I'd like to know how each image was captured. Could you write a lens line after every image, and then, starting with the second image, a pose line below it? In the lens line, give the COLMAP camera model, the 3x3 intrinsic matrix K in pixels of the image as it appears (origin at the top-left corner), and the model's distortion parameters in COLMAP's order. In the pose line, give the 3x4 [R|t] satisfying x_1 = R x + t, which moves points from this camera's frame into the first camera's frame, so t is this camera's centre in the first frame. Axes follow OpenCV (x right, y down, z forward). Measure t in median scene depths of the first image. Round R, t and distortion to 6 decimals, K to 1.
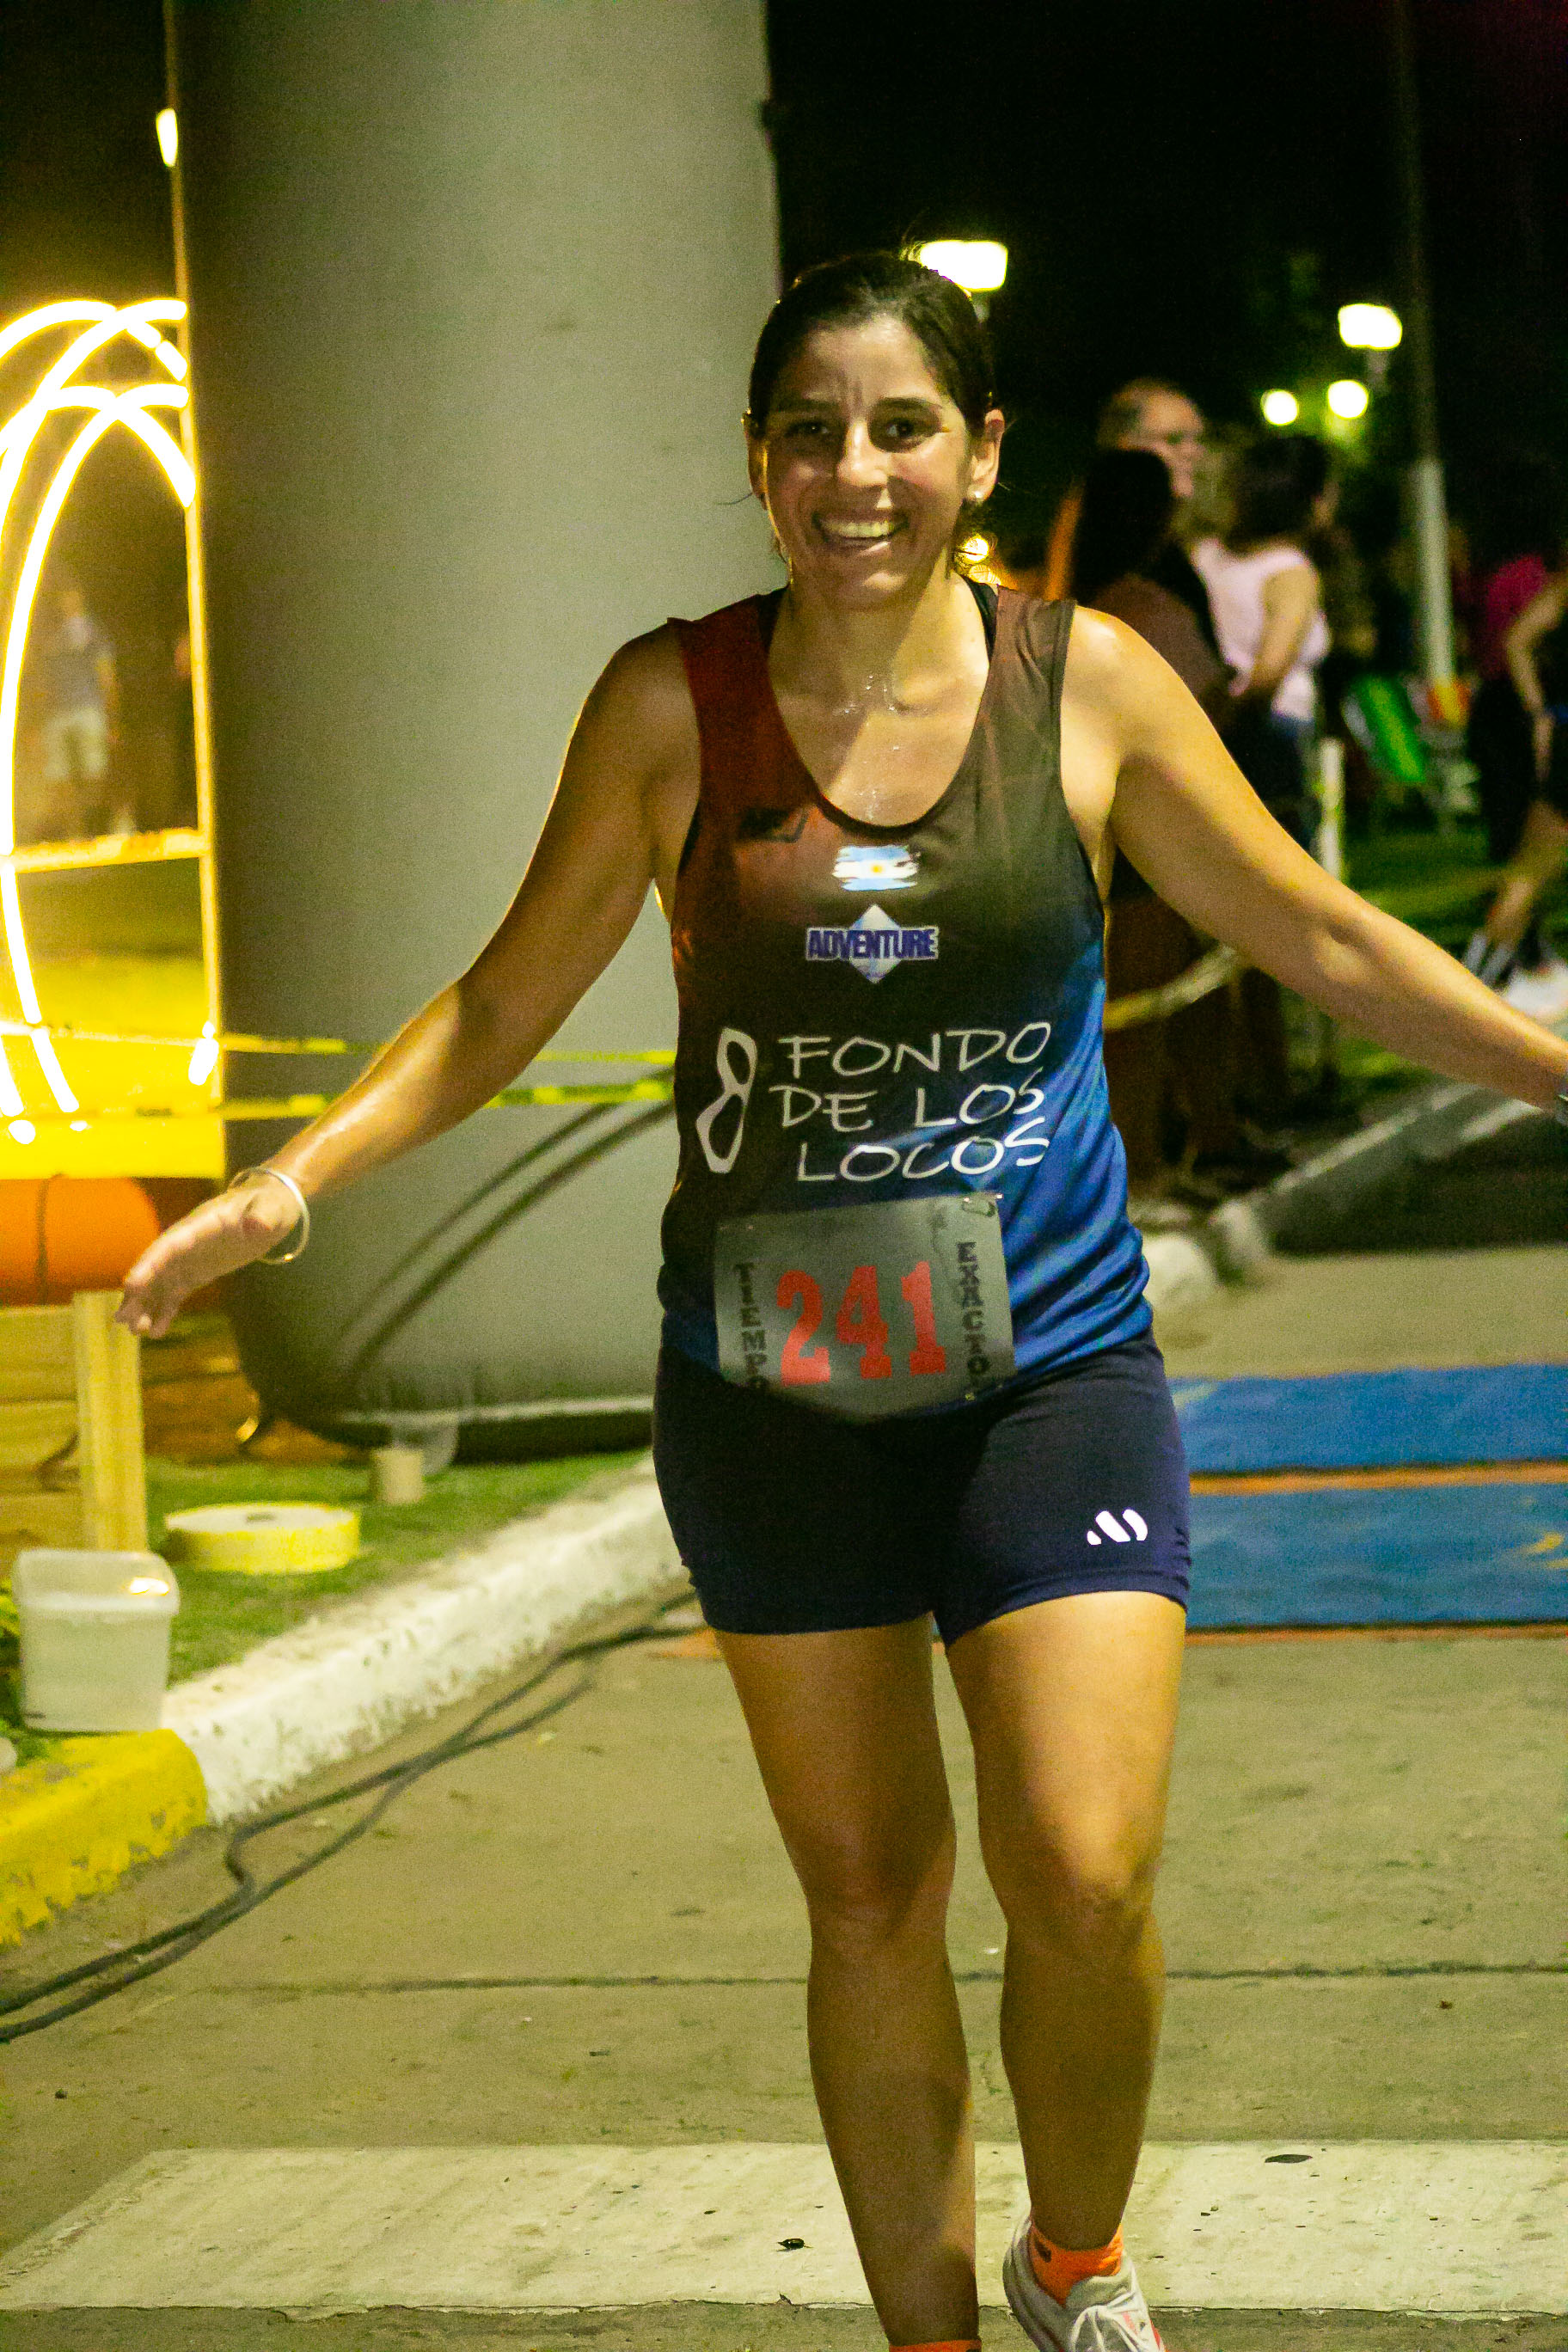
lens RADIAL K [[6257.1, 0, 783.7], [0, 6257.1, 1253.1], [0, 0, 1]] dist [-0.668886, 16.708670]
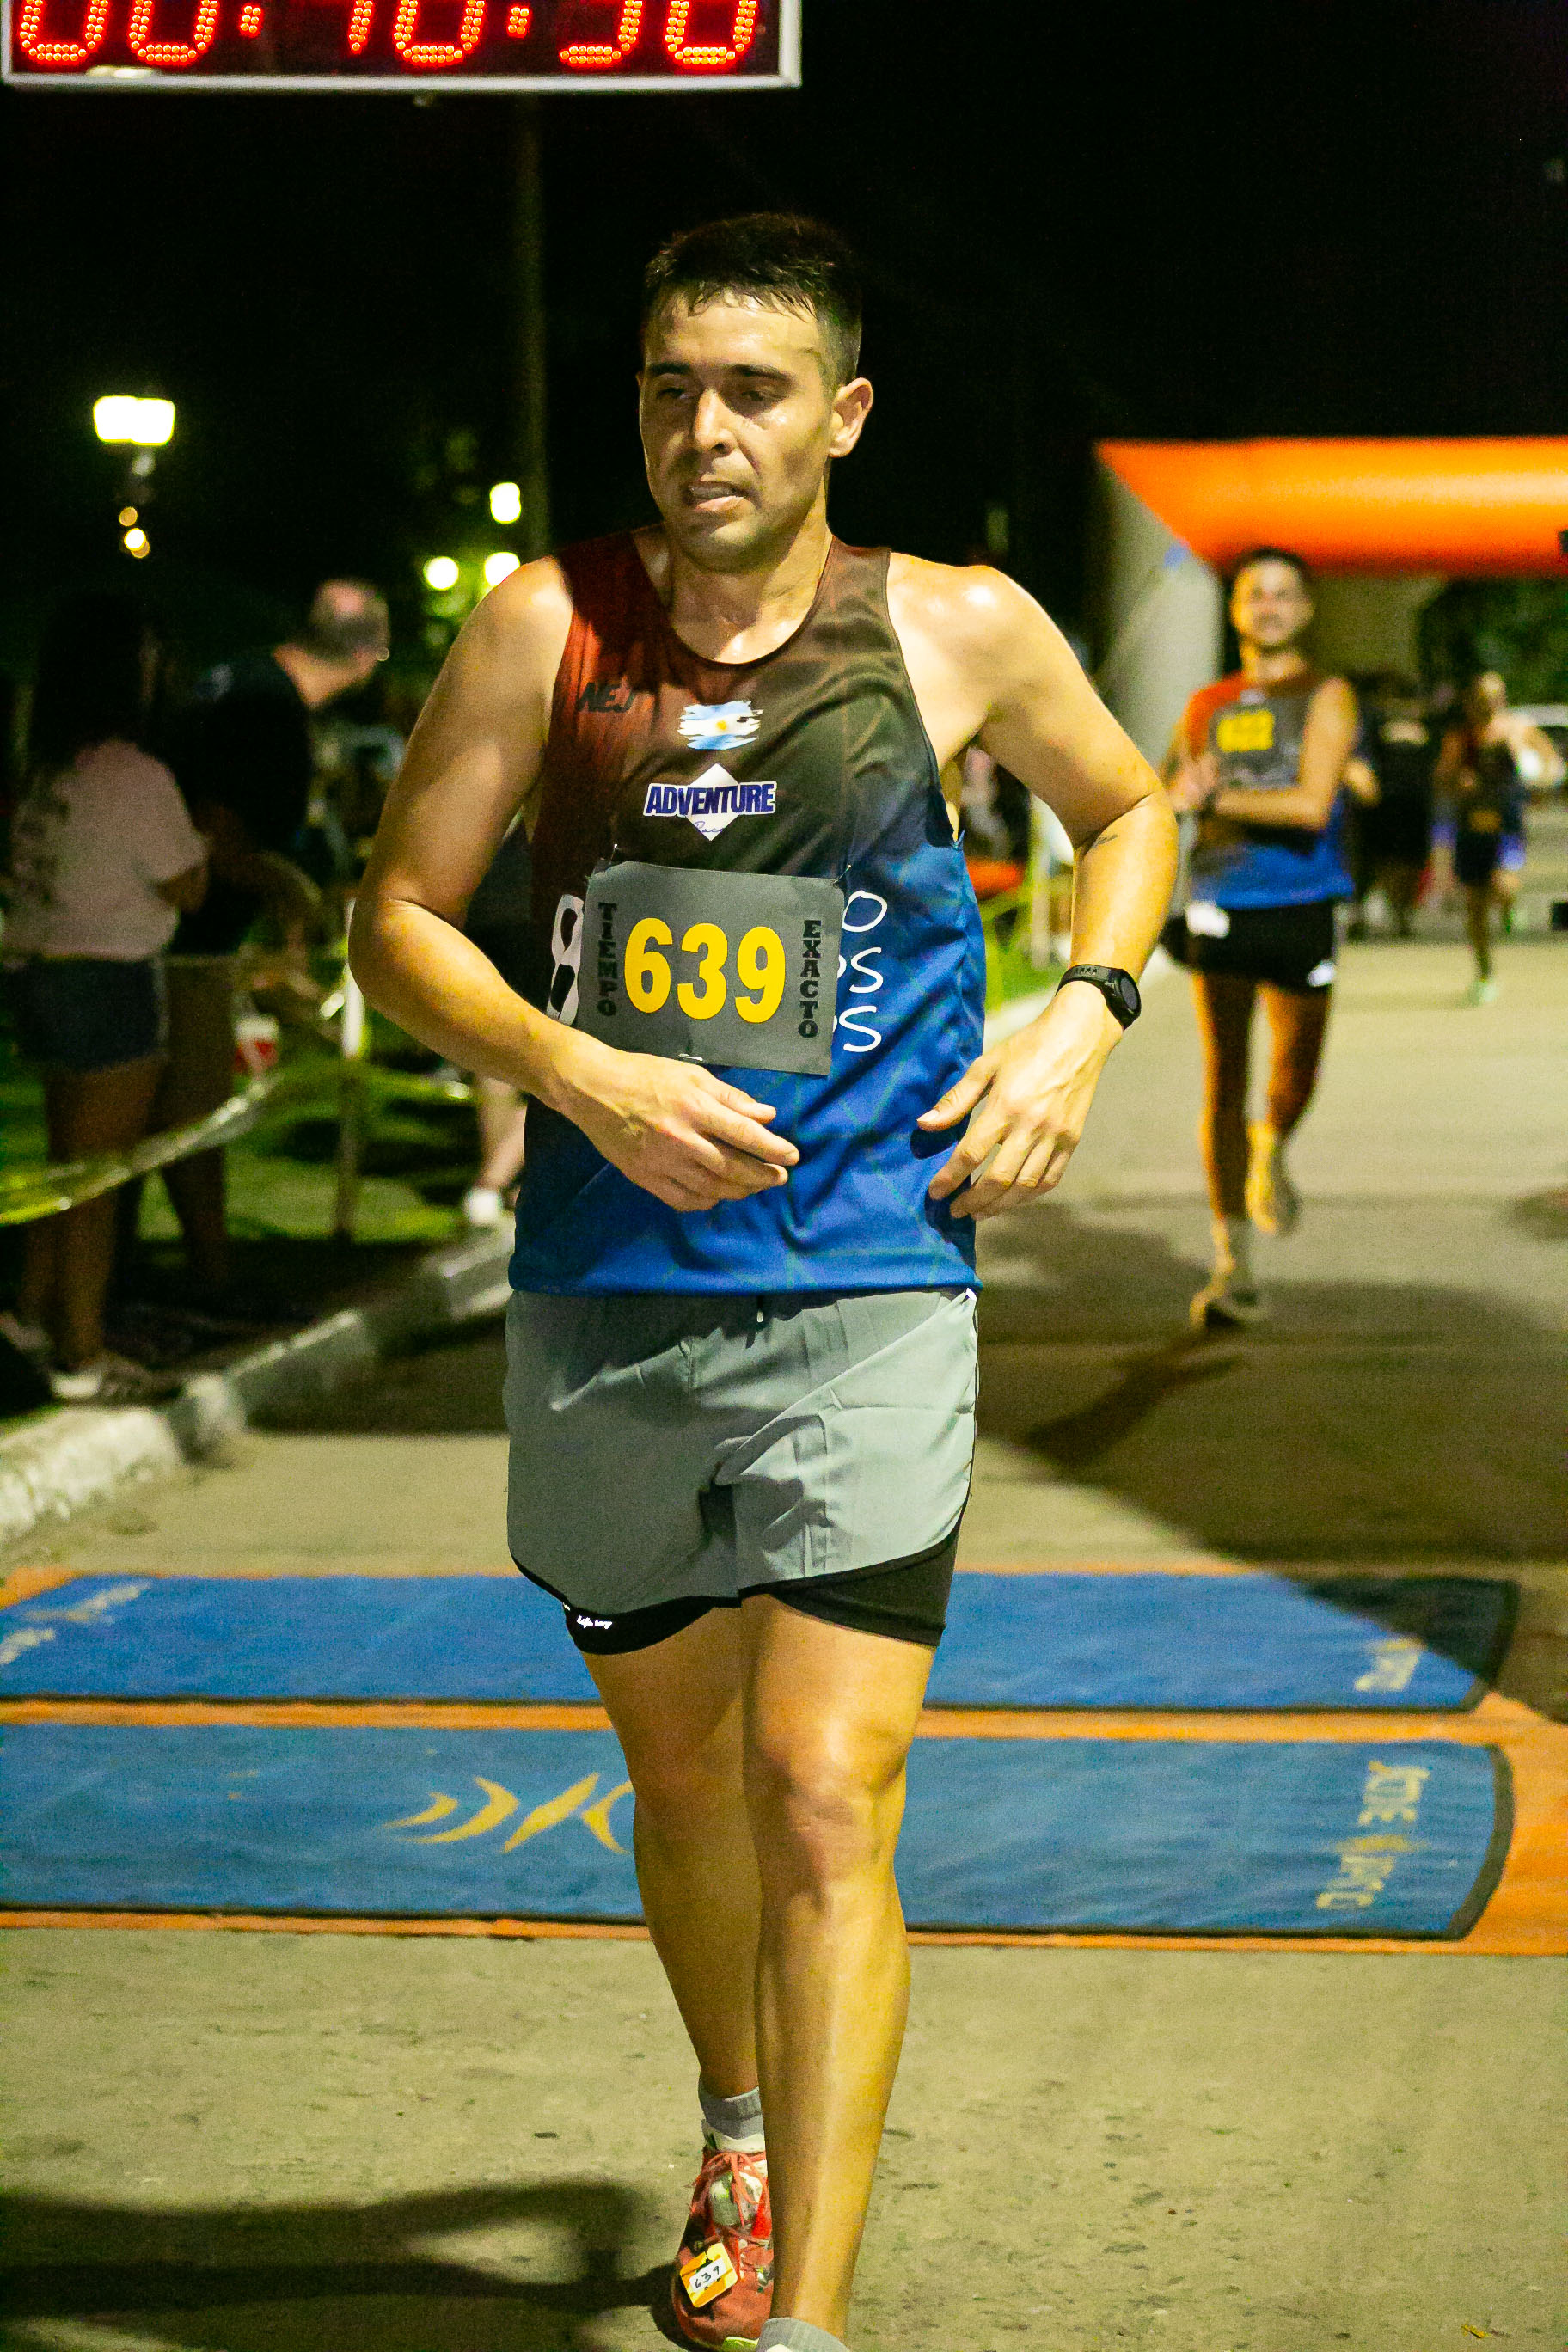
lens RADIAL K [[5522.1, 0, 784.0], [0, 5522.1, 1176.0], [0, 0, 1]] dist [0.040328, -0.139518]
pose [[0.989487, 0.048575, 0.136222, 0.064616], [-0.044888, 0.998541, -0.030012, -0.026955], [-0.137481, 0.023582, 0.990224, 0.208820]]
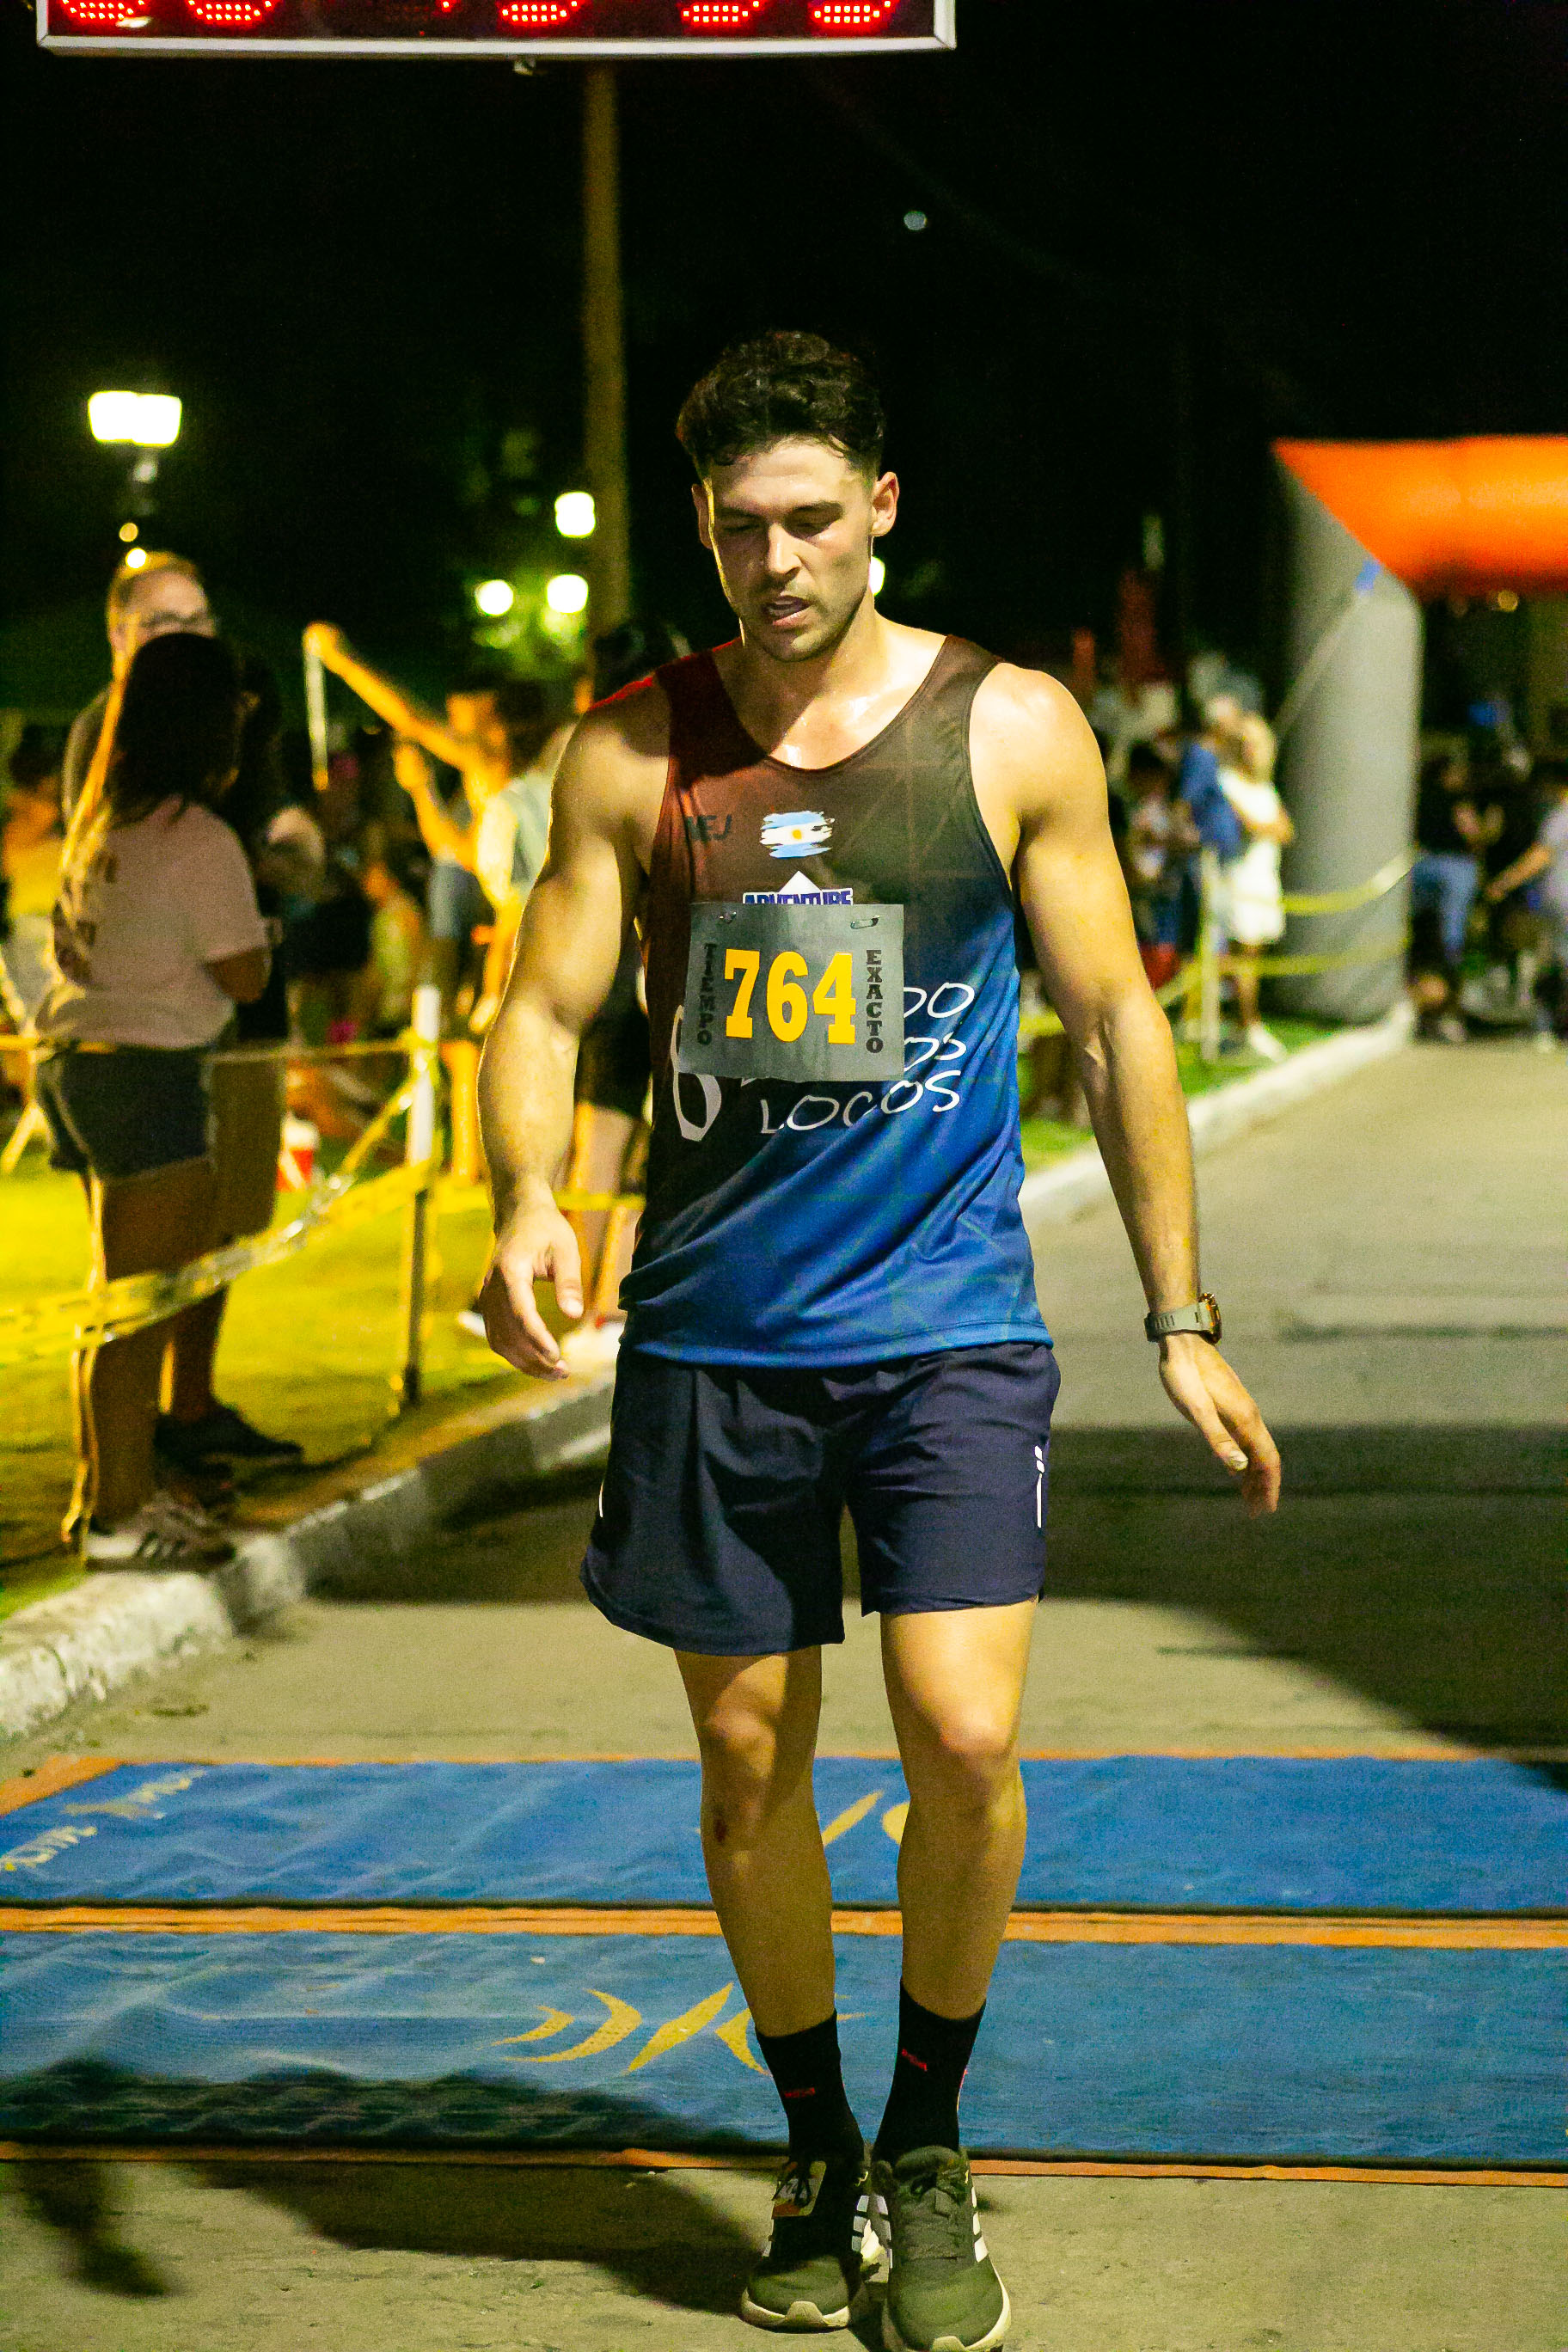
lens RADIAL K [[6579.8, 0, 784.0], [0, 6579.8, 1176.0], [0, 0, 1]] dist [0.247344, 0.438388]
pose [[0.991721, 0.047983, 0.119106, 0.051850], [-0.042324, 0.997872, -0.049596, -0.023587], [-0.121232, 0.044144, 0.991642, 0.170654]]
